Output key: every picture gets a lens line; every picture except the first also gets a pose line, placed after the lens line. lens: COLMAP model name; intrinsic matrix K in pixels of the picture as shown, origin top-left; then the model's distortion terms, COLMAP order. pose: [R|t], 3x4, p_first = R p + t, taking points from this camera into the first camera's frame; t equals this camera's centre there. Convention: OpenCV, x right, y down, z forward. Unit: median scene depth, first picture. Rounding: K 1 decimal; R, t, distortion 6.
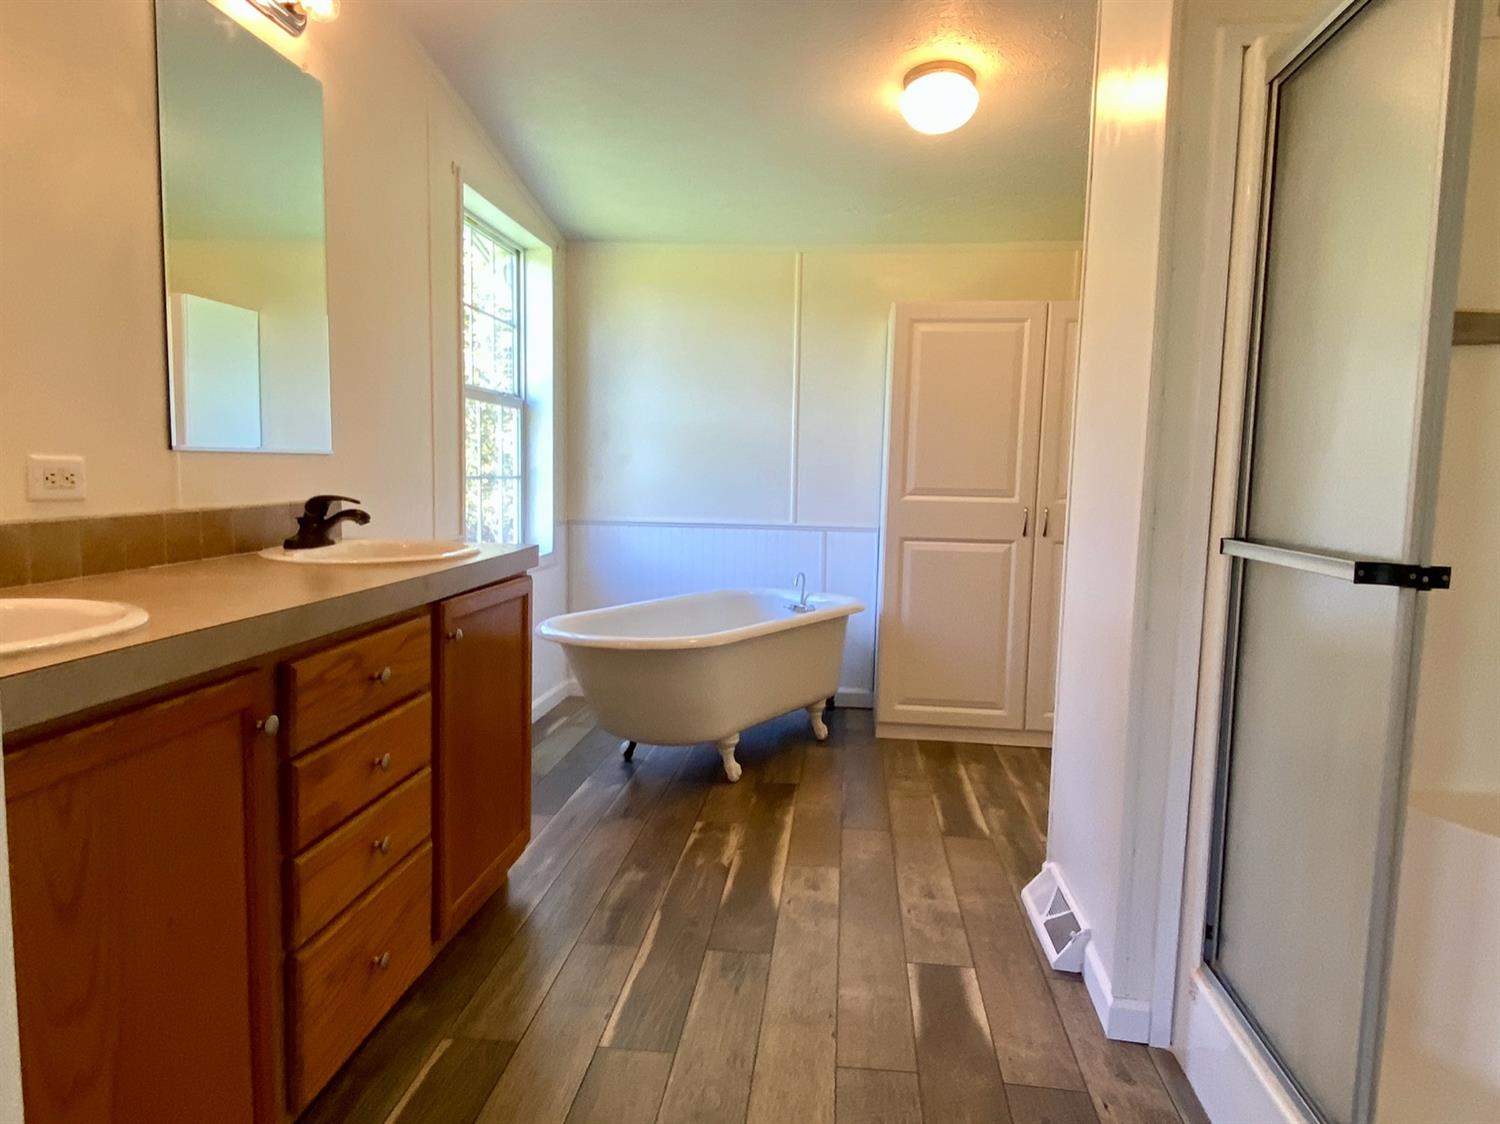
lens RADIAL K [[963.7, 0, 754.5], [0, 963.7, 571.5], [0, 0, 1]] dist [0.109378, -0.135599]
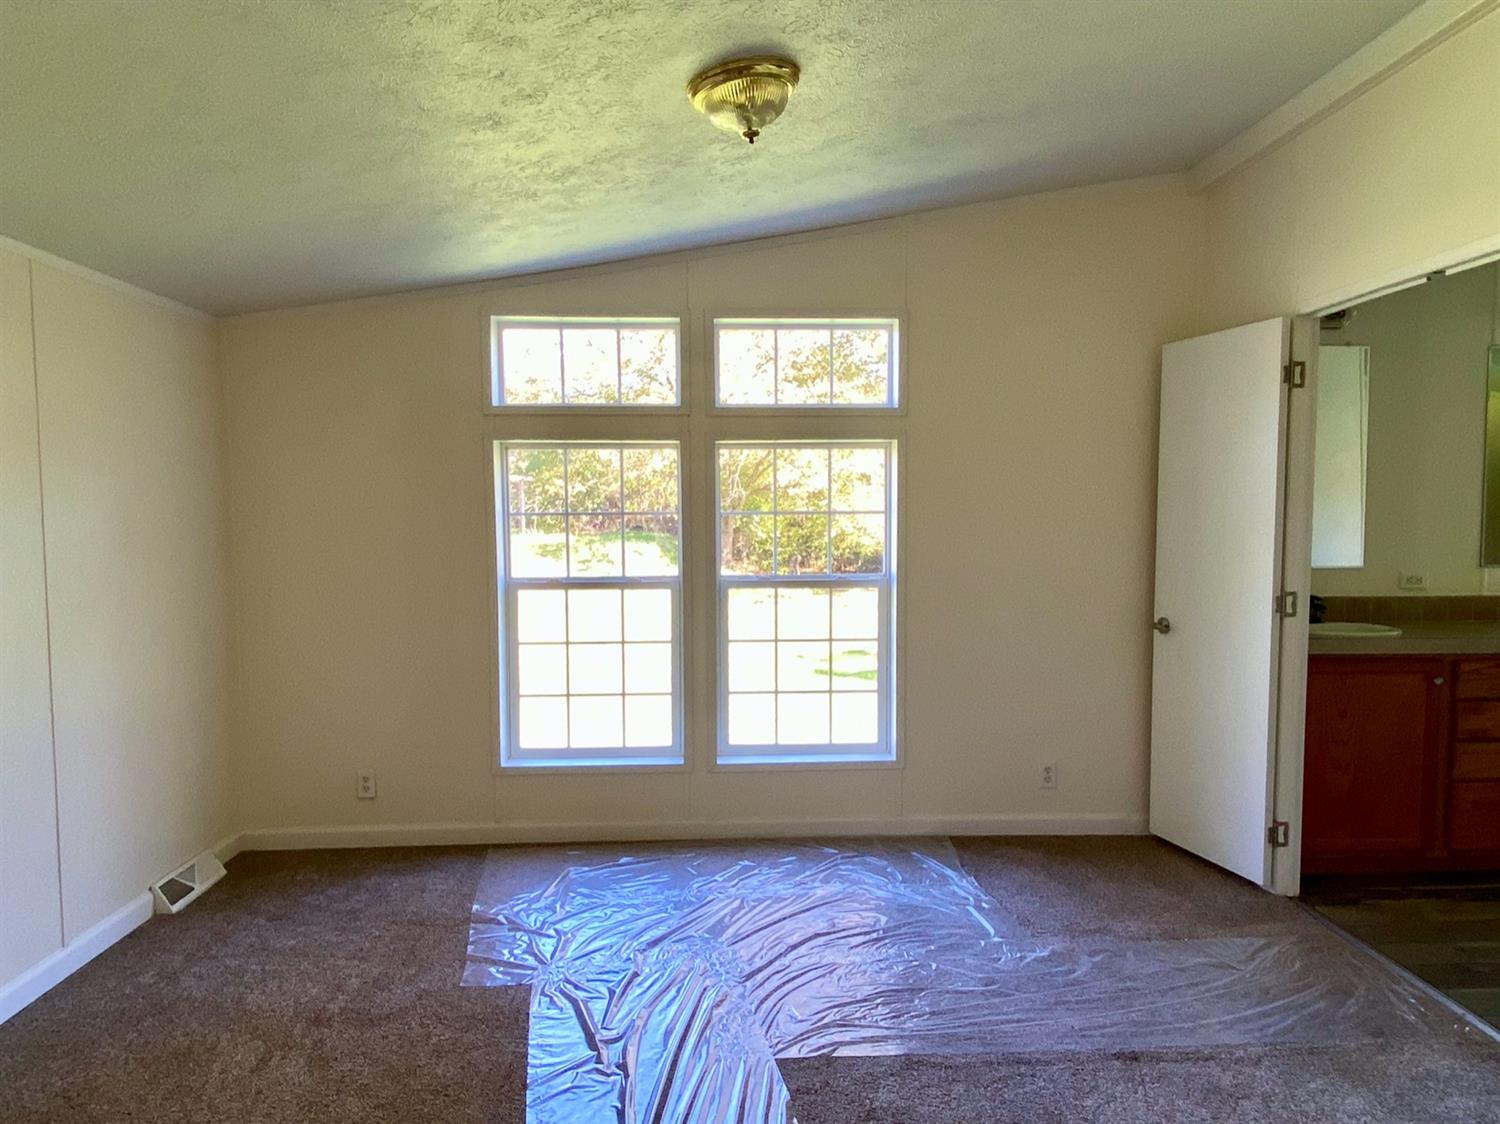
lens RADIAL K [[963.7, 0, 754.5], [0, 963.7, 571.5], [0, 0, 1]] dist [0.109378, -0.135599]
pose [[0.141420, 0.040015, -0.989141, 1.568716], [-0.101417, 0.994511, 0.025732, -0.012782], [0.984741, 0.096676, 0.144702, -1.026100]]
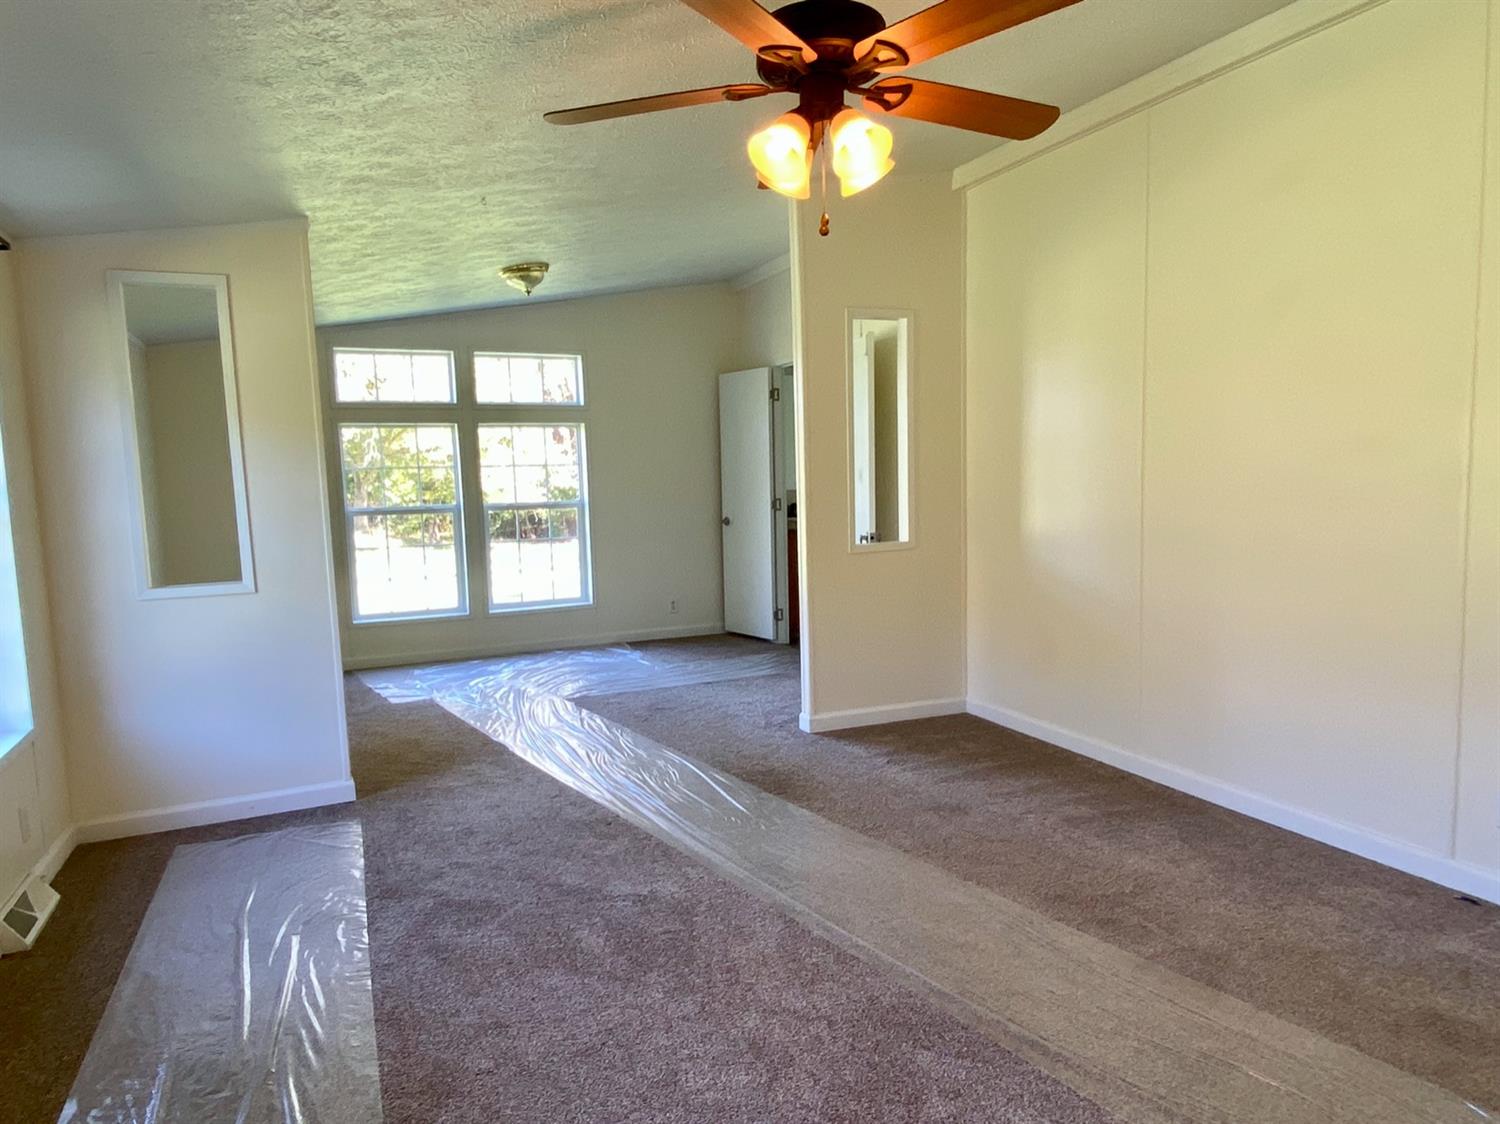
lens RADIAL K [[963.7, 0, 754.5], [0, 963.7, 571.5], [0, 0, 1]] dist [0.109378, -0.135599]
pose [[0.497839, 0.057615, -0.865354, 3.653311], [-0.058339, 0.997756, 0.032867, 0.185611], [0.865305, 0.034122, 0.500083, -1.966328]]
